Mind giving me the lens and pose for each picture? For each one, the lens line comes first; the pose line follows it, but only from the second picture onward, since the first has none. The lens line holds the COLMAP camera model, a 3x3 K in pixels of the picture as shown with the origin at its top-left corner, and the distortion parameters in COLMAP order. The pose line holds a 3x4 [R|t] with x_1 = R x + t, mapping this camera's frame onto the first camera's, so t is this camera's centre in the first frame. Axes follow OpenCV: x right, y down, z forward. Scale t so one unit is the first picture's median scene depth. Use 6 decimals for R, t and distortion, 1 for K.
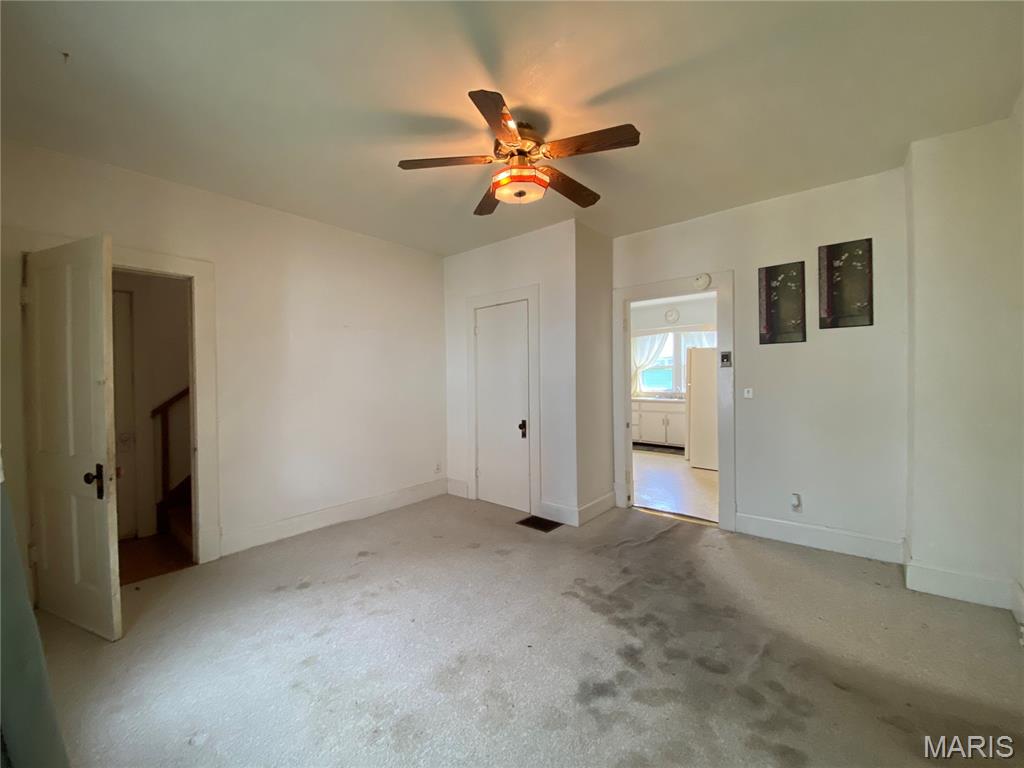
lens RADIAL K [[423.1, 0, 508.3], [0, 423.1, 384.4], [0, 0, 1]] dist [-0.016445, -0.001883]
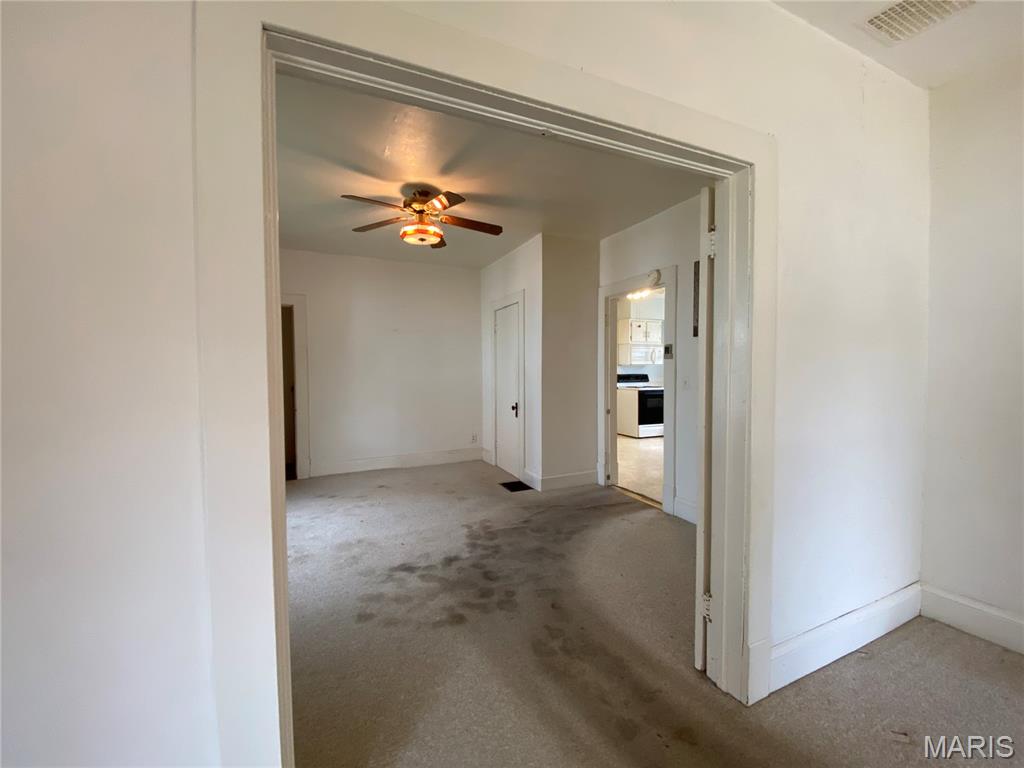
lens RADIAL K [[423.1, 0, 514.5], [0, 423.1, 382.2], [0, 0, 1]] dist [-0.016445, -0.001883]
pose [[0.908937, 0.021395, -0.416385, 0.804587], [-0.012957, 0.999650, 0.023079, -0.001123], [0.416733, -0.015582, 0.908895, -0.160717]]
